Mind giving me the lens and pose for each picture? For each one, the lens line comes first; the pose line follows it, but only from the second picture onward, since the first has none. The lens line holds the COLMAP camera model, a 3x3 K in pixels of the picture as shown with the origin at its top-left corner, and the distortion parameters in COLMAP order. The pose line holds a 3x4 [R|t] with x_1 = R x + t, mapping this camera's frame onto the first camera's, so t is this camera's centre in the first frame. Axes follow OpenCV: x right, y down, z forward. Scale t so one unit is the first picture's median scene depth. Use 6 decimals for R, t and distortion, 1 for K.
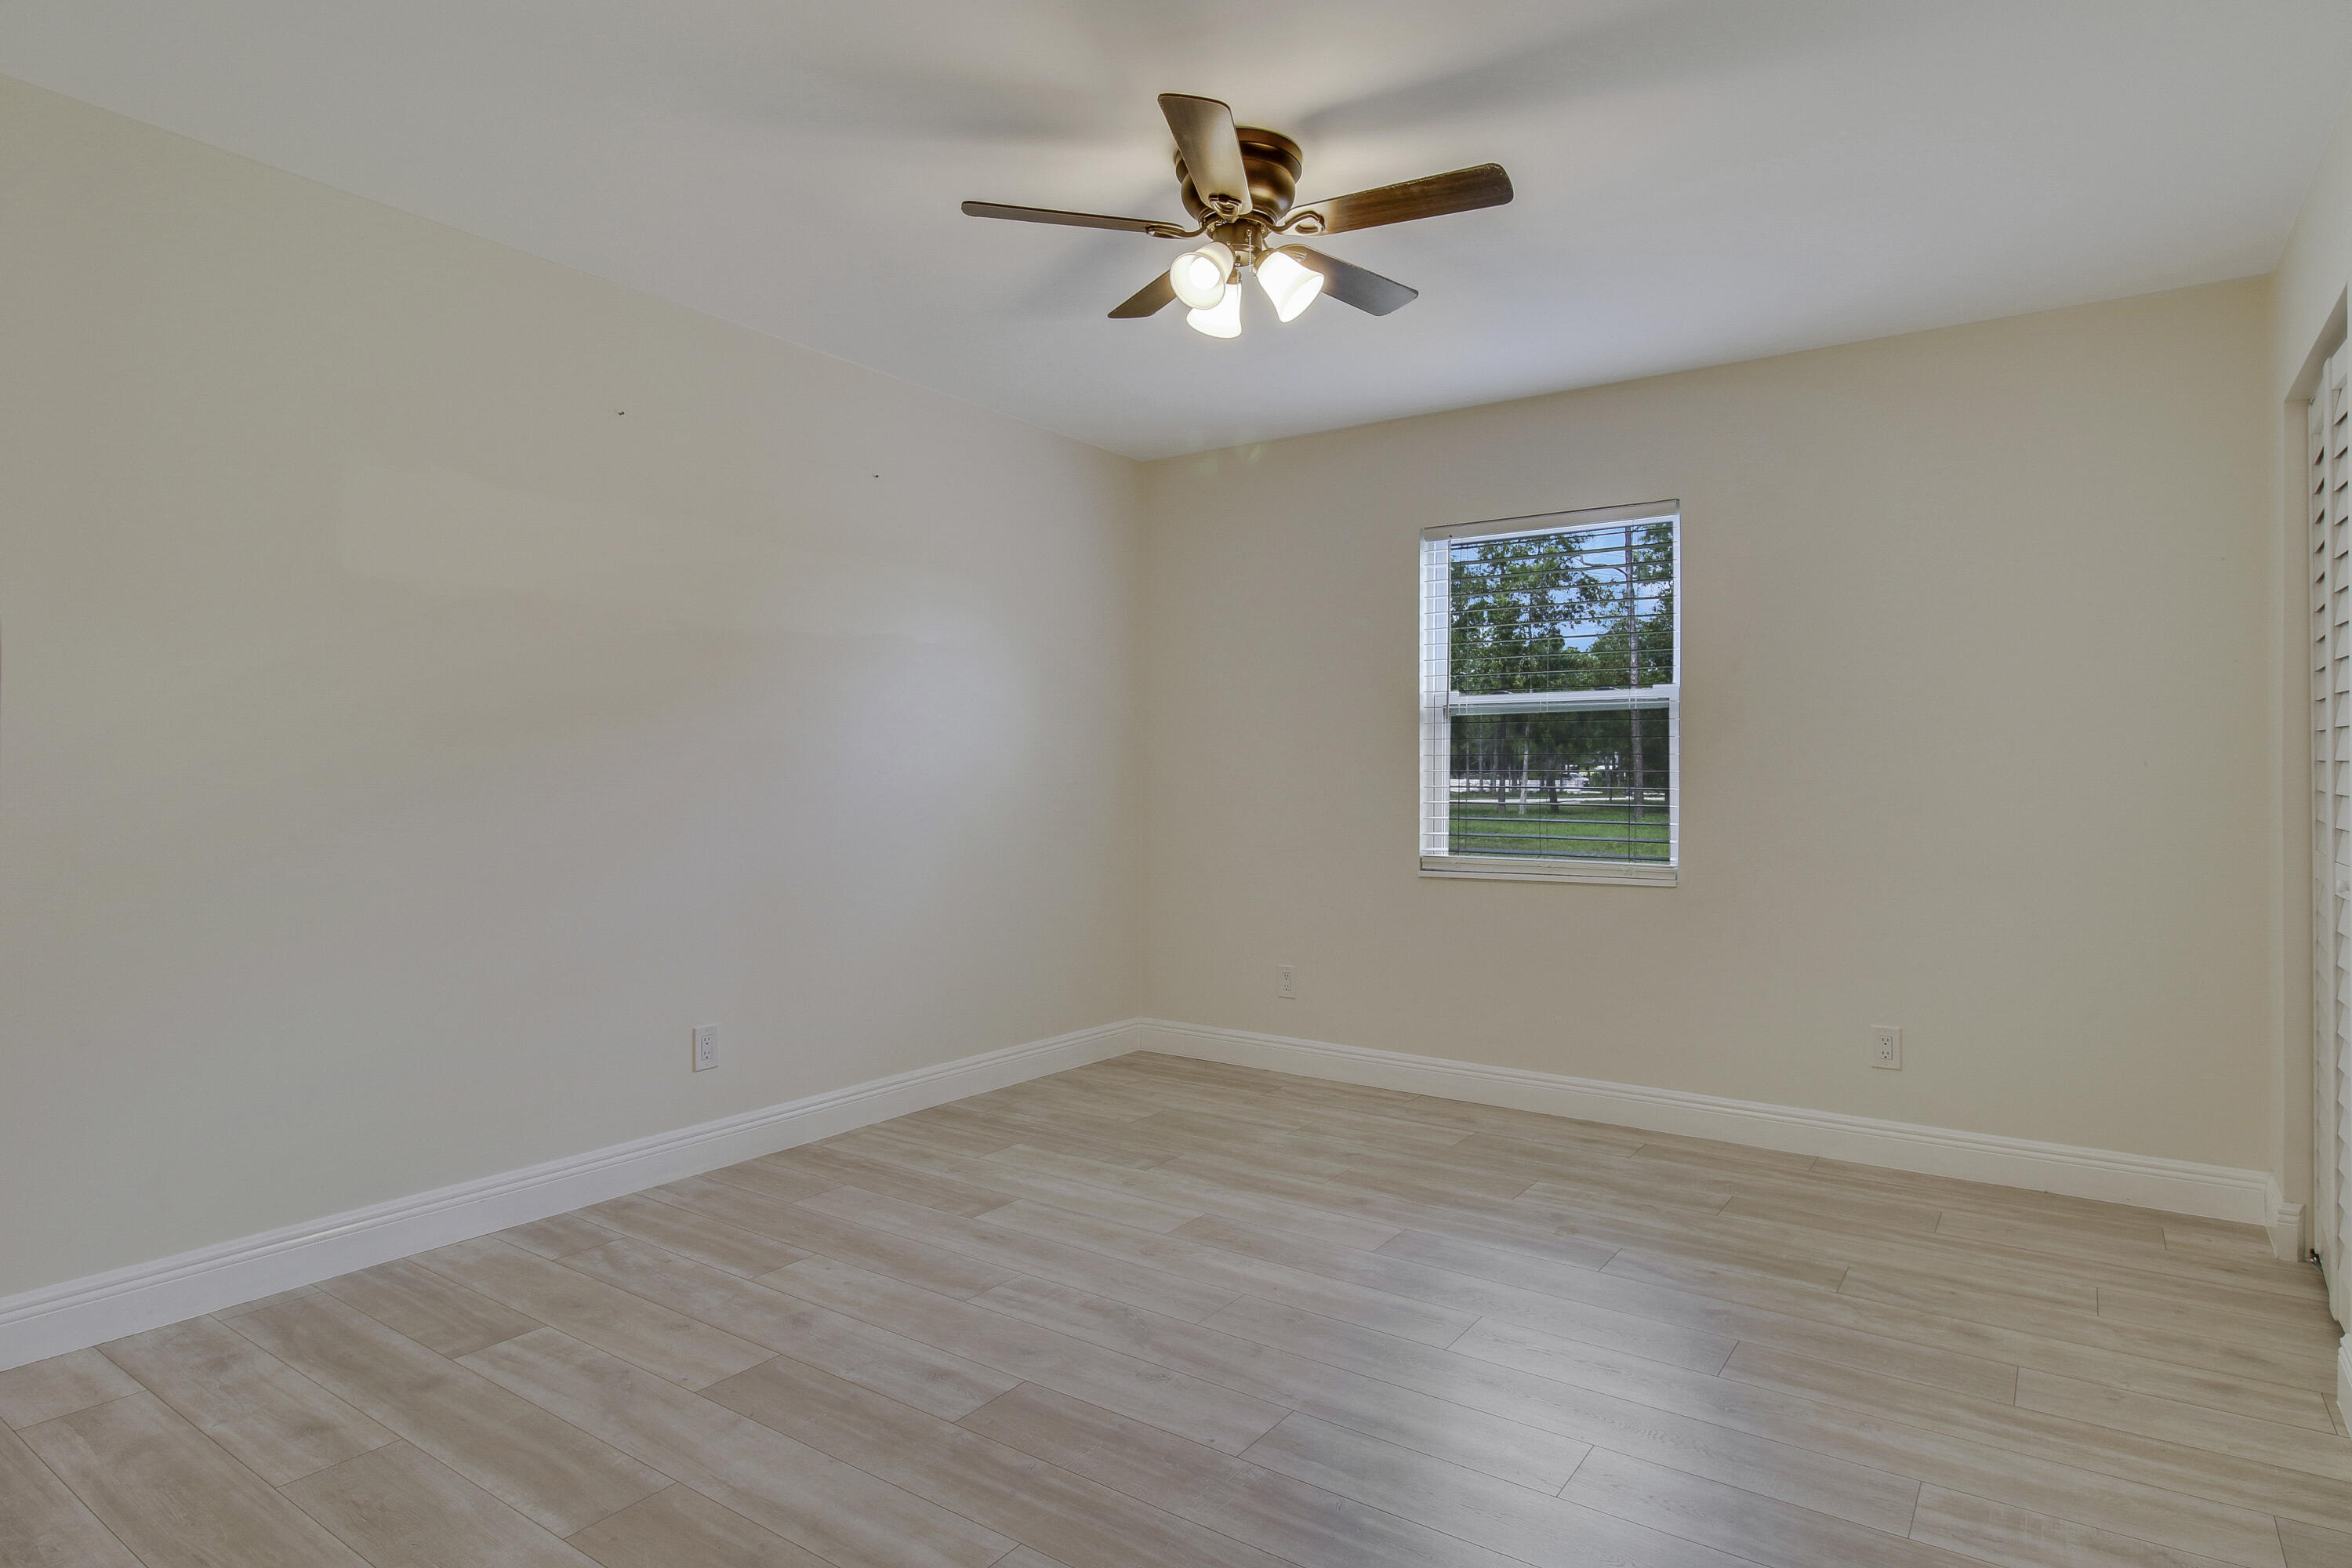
lens RADIAL K [[1090.6, 0, 1186.0], [0, 1090.6, 769.4], [0, 0, 1]] dist [0.001242, -0.013607]
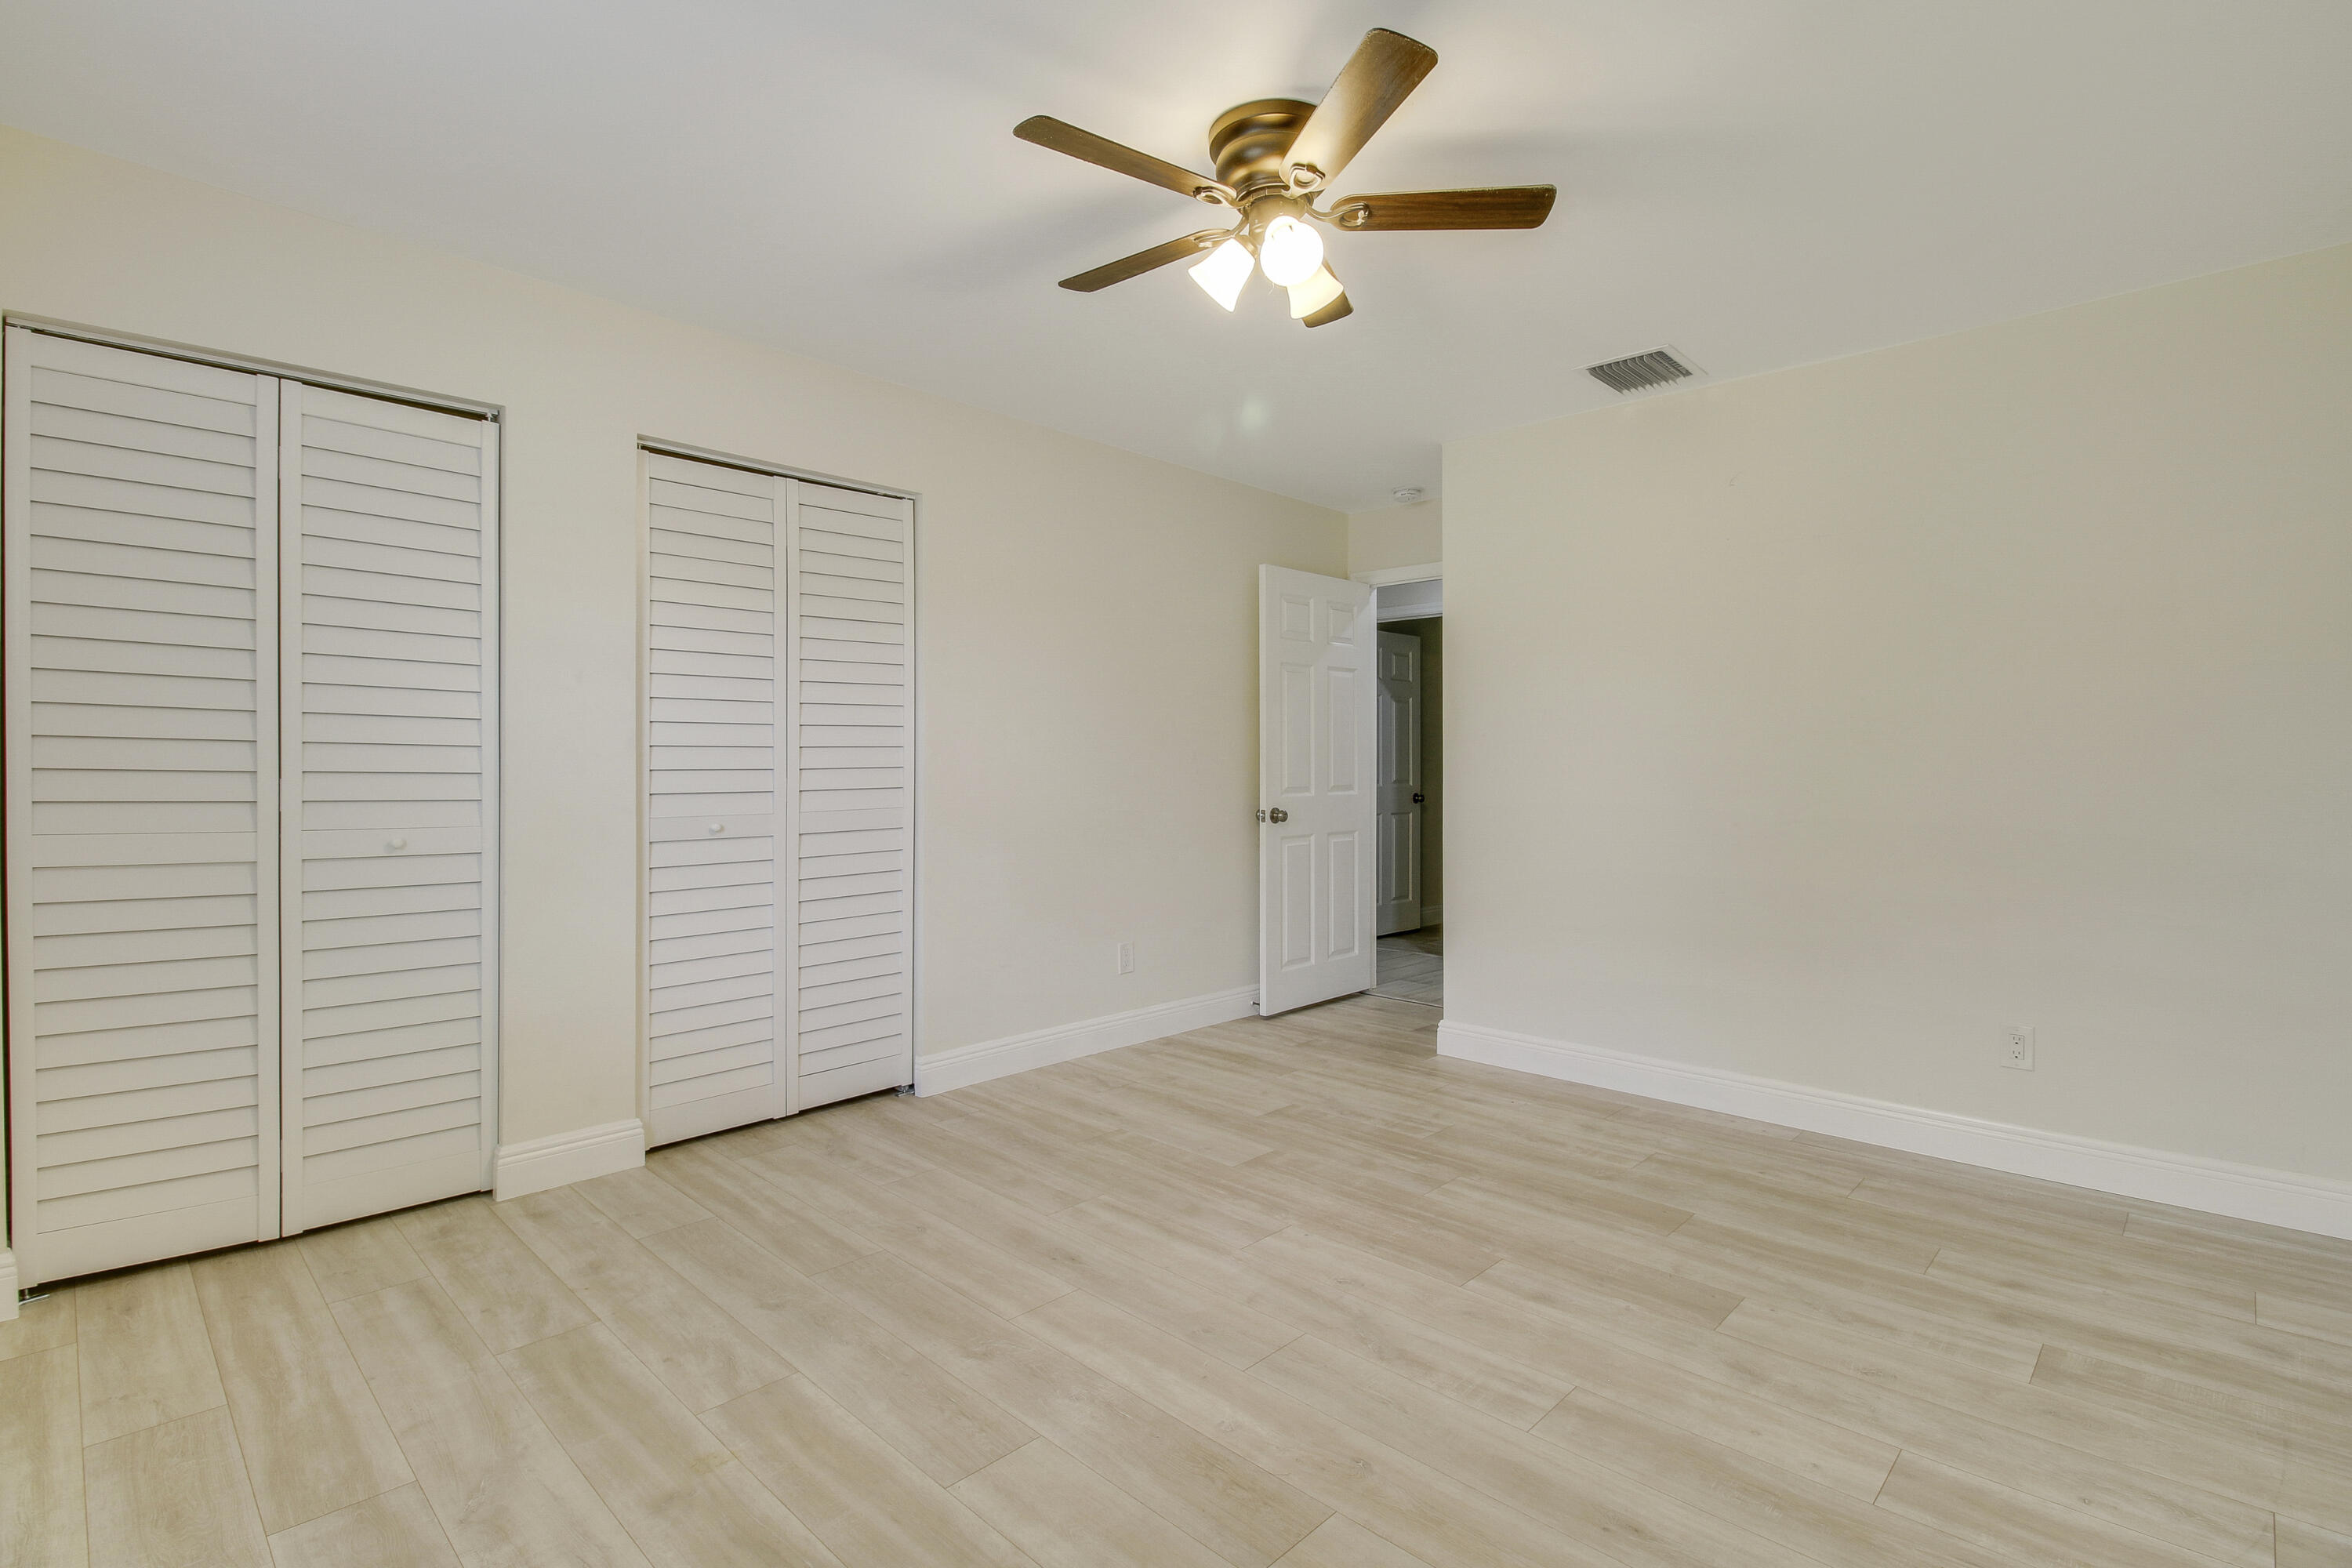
lens RADIAL K [[1090.6, 0, 1186.0], [0, 1090.6, 769.4], [0, 0, 1]] dist [0.001242, -0.013607]
pose [[-0.986092, -0.010894, 0.165846, -0.042144], [-0.010415, 0.999939, 0.003758, 0.007352], [-0.165877, 0.001979, -0.986145, 2.037609]]
